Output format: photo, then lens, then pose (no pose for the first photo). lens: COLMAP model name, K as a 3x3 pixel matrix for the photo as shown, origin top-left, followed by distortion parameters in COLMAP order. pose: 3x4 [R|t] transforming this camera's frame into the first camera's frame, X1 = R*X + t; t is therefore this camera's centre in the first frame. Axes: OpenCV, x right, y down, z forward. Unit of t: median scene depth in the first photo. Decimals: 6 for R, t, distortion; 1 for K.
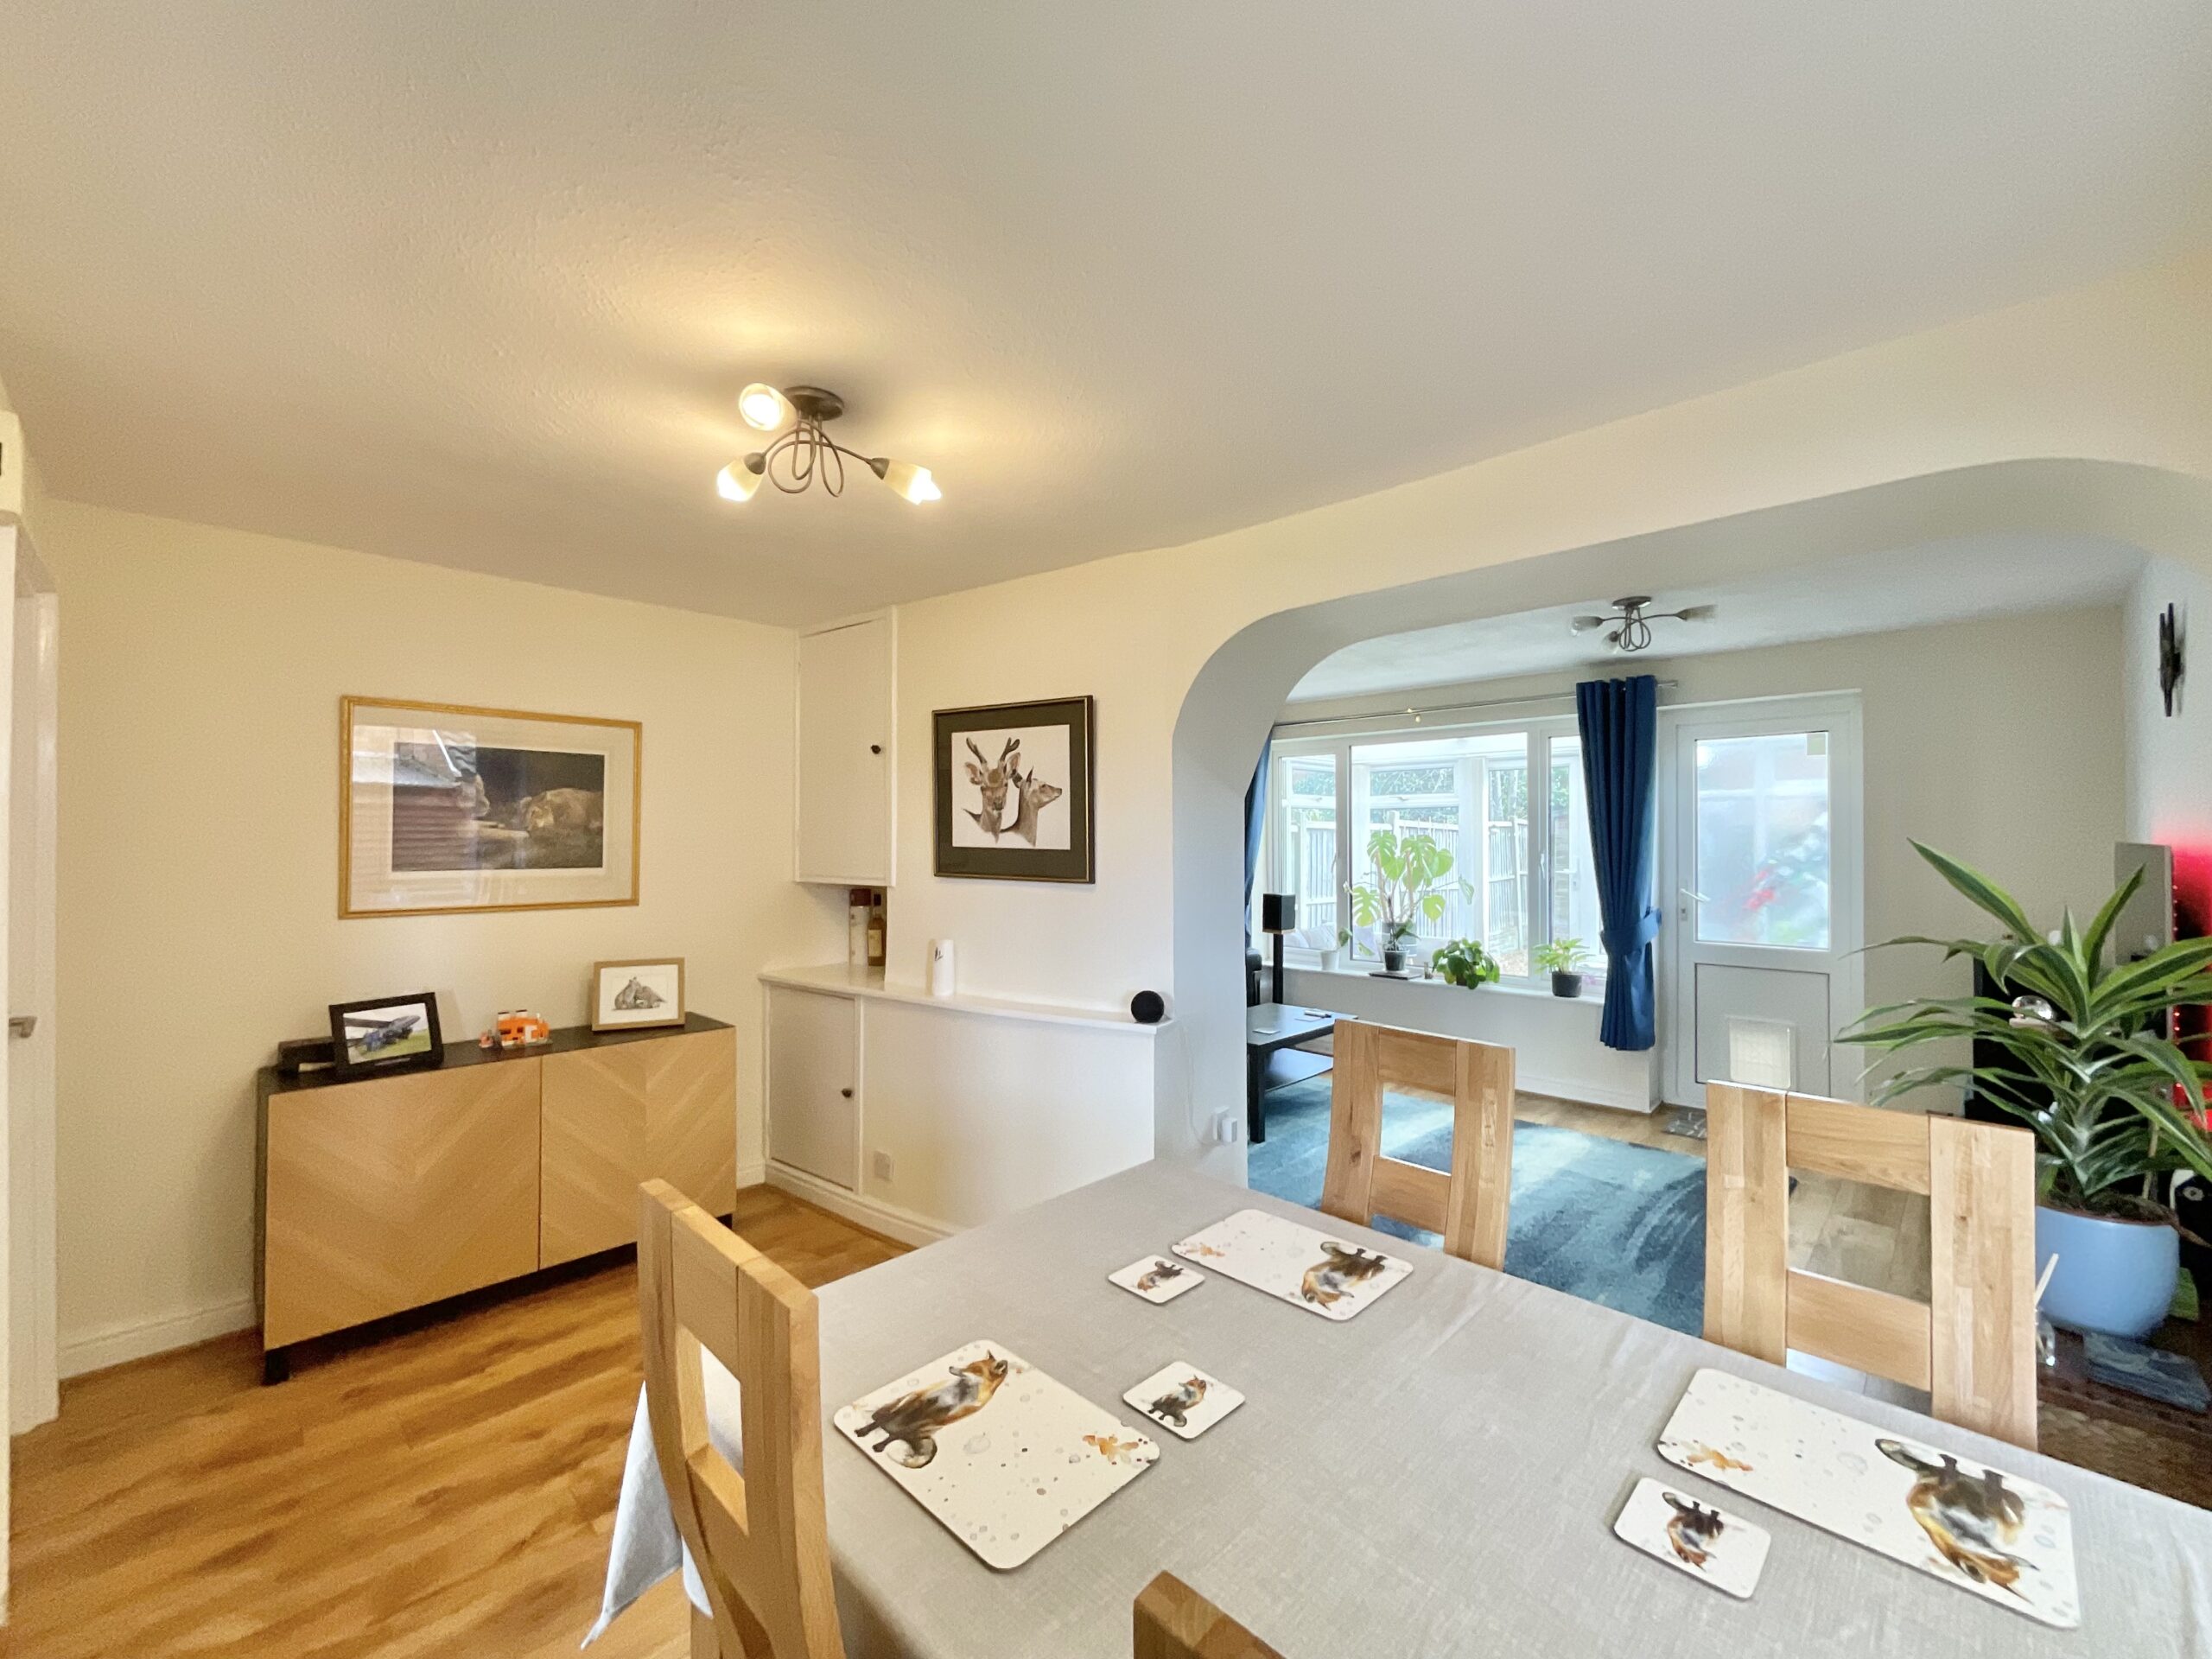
lens RADIAL K [[907.1, 0, 1103.5], [0, 907.1, 827.0], [0, 0, 1]] dist [-0.000443, 0.000864]
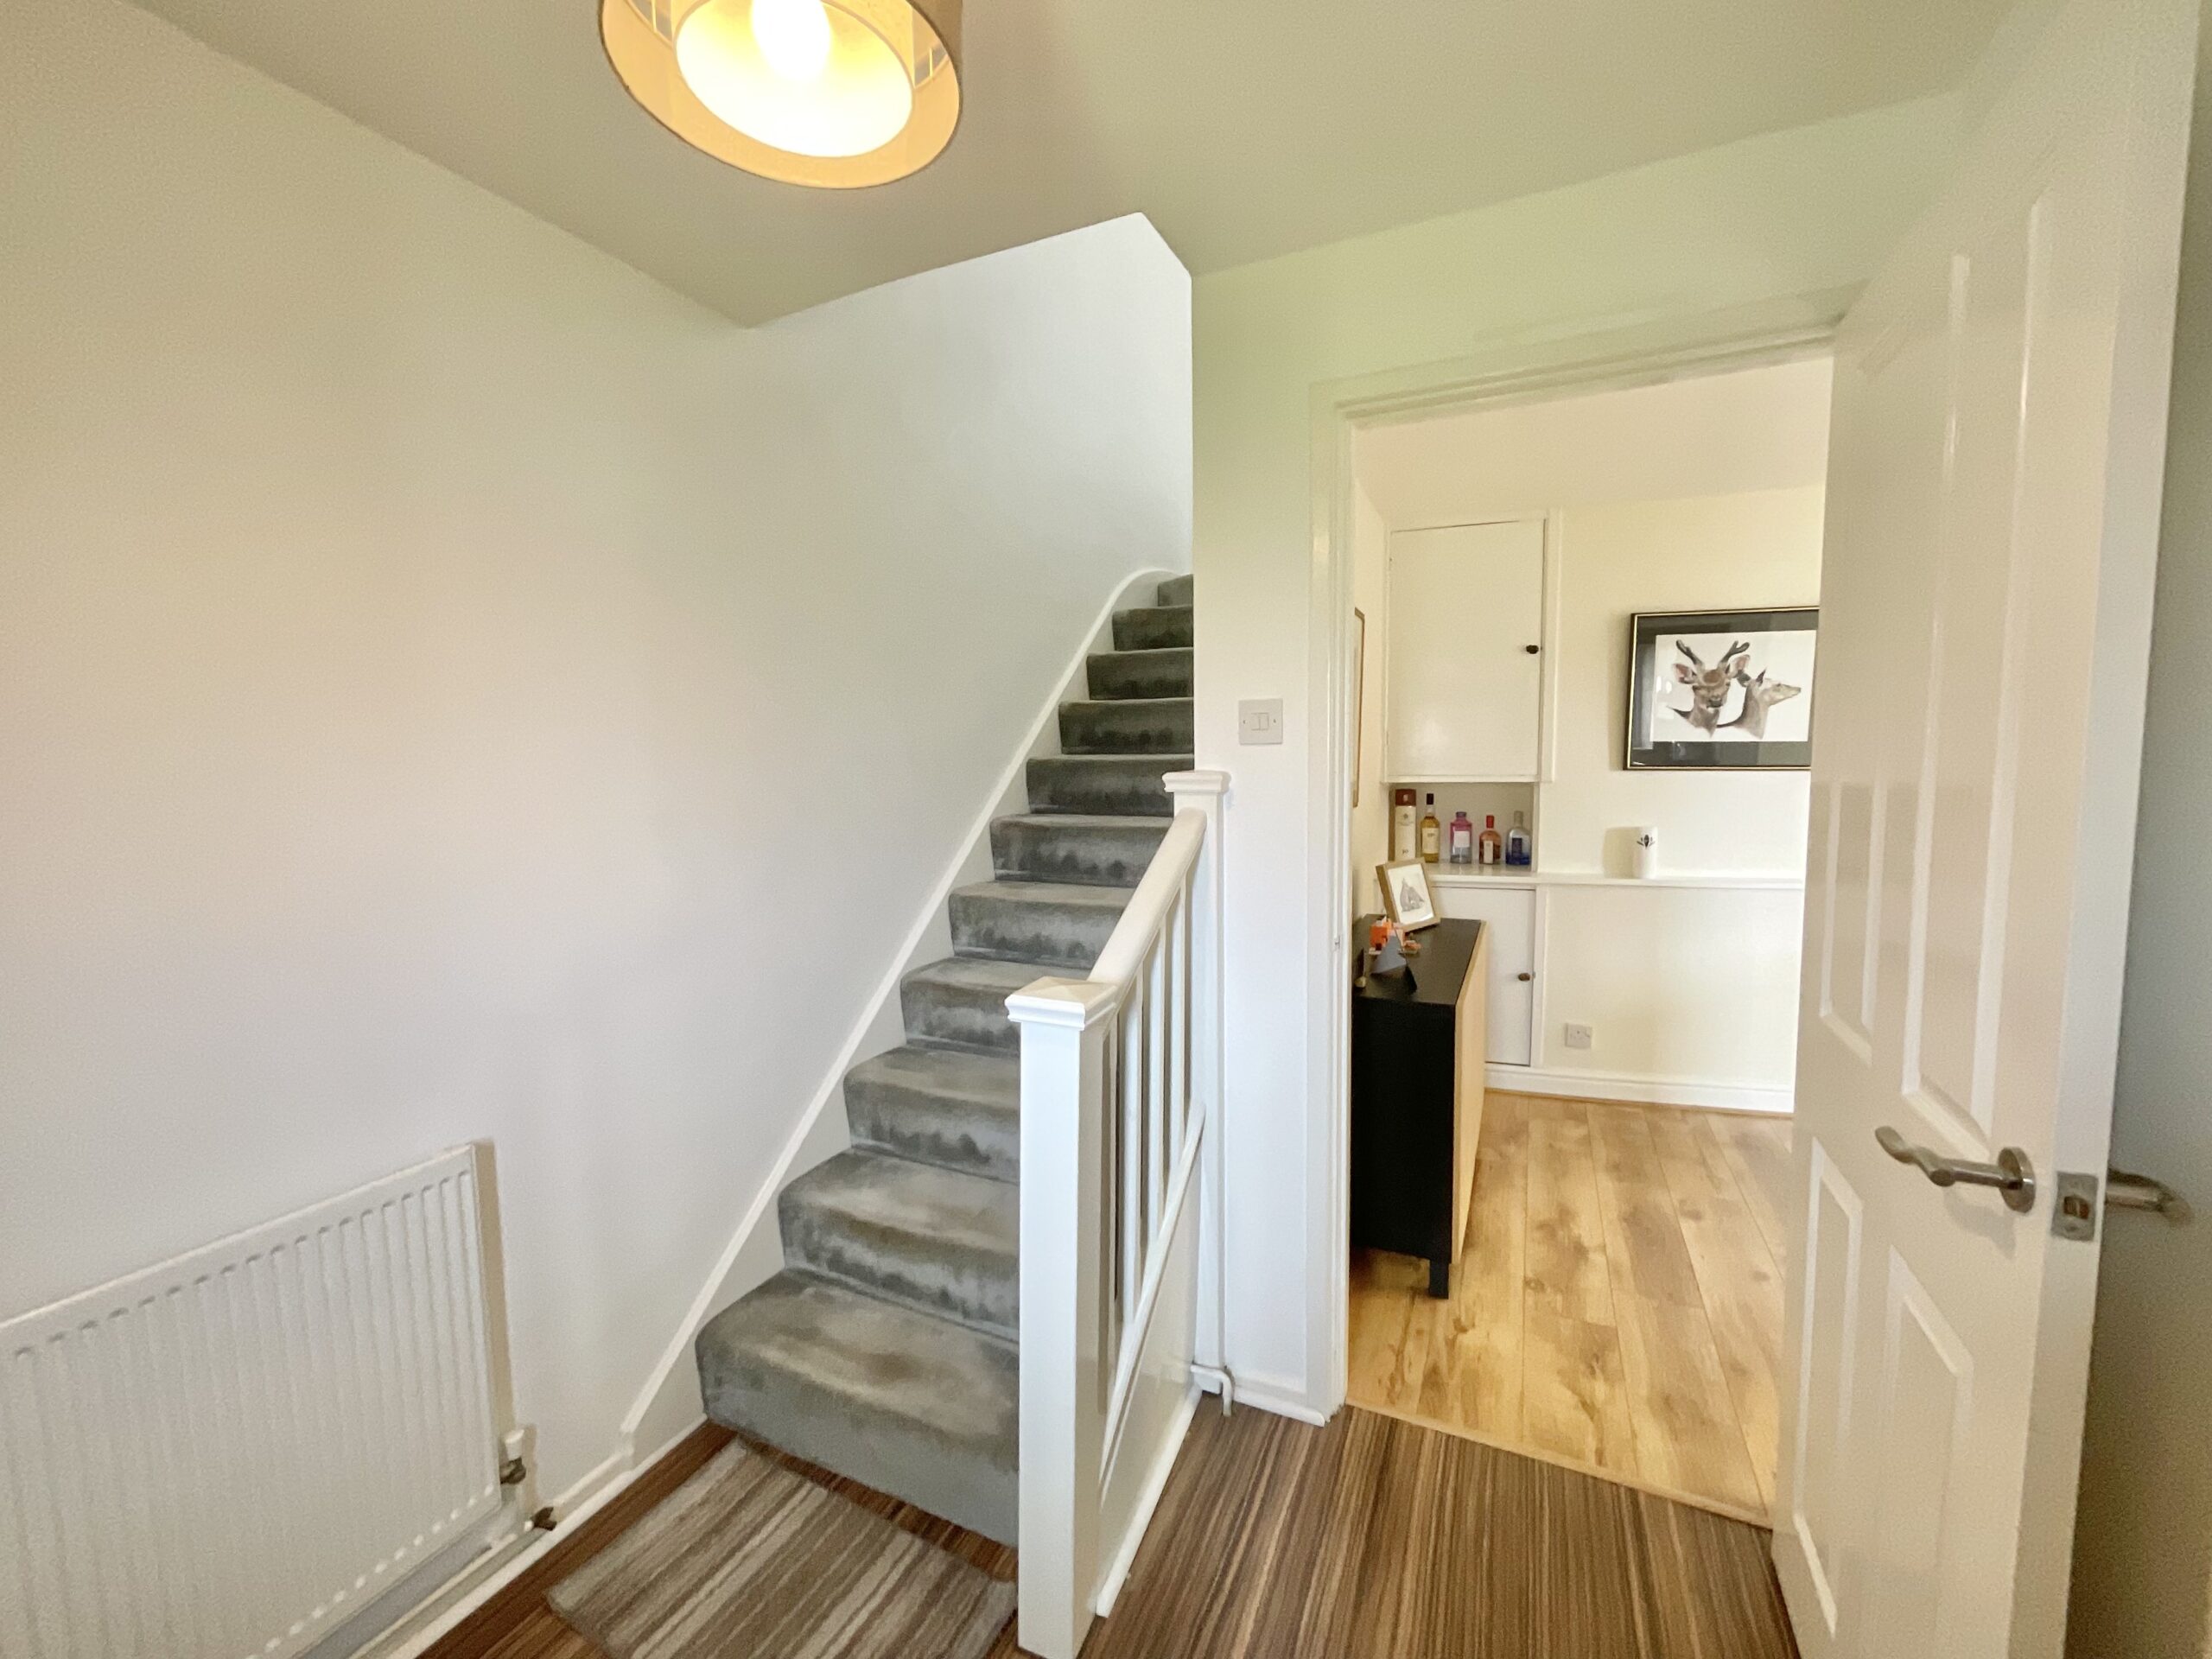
lens RADIAL K [[907.1, 0, 1103.5], [0, 907.1, 827.0], [0, 0, 1]] dist [-0.000443, 0.000864]
pose [[0.948216, -0.040782, 0.314998, -1.178973], [0.010767, 0.995280, 0.096446, 0.011736], [-0.317444, -0.088060, 0.944179, 0.184290]]
